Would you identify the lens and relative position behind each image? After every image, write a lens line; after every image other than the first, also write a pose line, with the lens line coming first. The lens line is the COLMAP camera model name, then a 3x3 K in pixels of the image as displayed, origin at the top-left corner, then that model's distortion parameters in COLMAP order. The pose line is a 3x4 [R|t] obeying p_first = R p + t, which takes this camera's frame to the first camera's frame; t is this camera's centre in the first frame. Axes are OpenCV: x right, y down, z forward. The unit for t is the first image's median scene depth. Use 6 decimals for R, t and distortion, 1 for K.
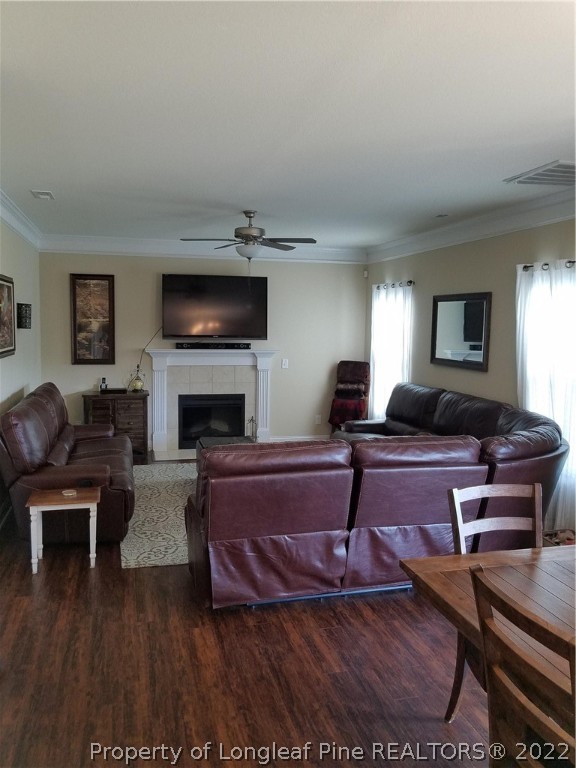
lens RADIAL K [[611.7, 0, 288.0], [0, 611.7, 384.0], [0, 0, 1]] dist [0.004433, -0.005651]
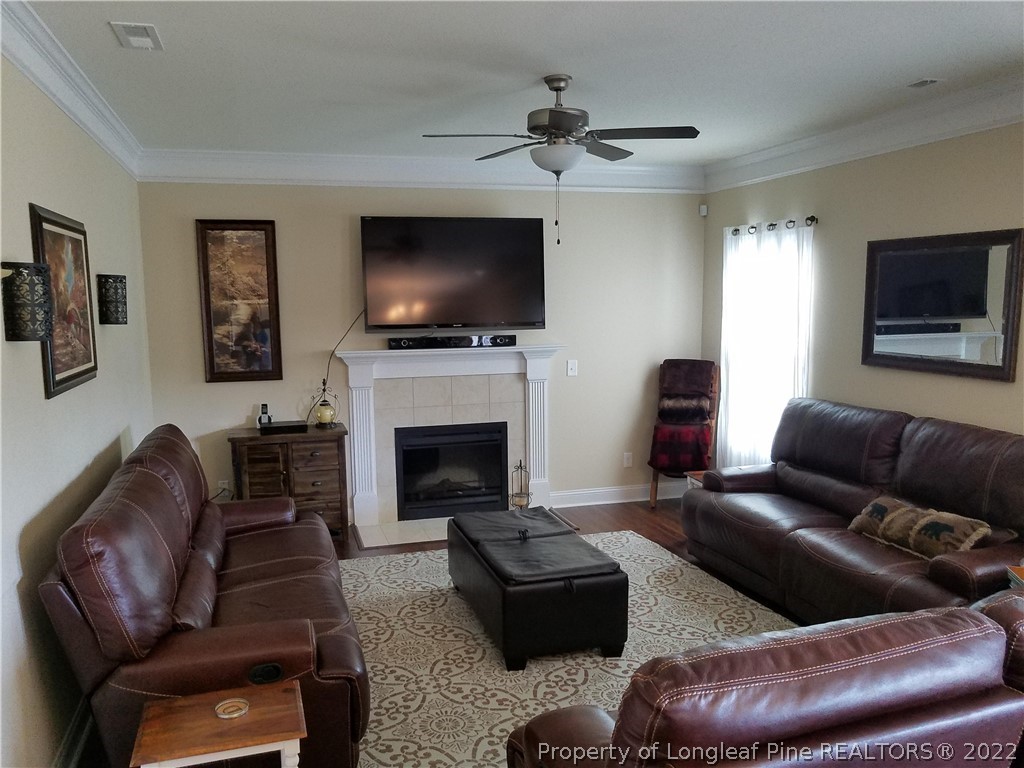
lens RADIAL K [[815.7, 0, 513.5], [0, 815.7, 415.5], [0, 0, 1]] dist [0.004433, -0.005651]
pose [[0.998995, -0.032136, 0.031241, -0.095635], [0.030659, 0.998441, 0.046653, -0.028398], [-0.032692, -0.045649, 0.998422, 0.240434]]
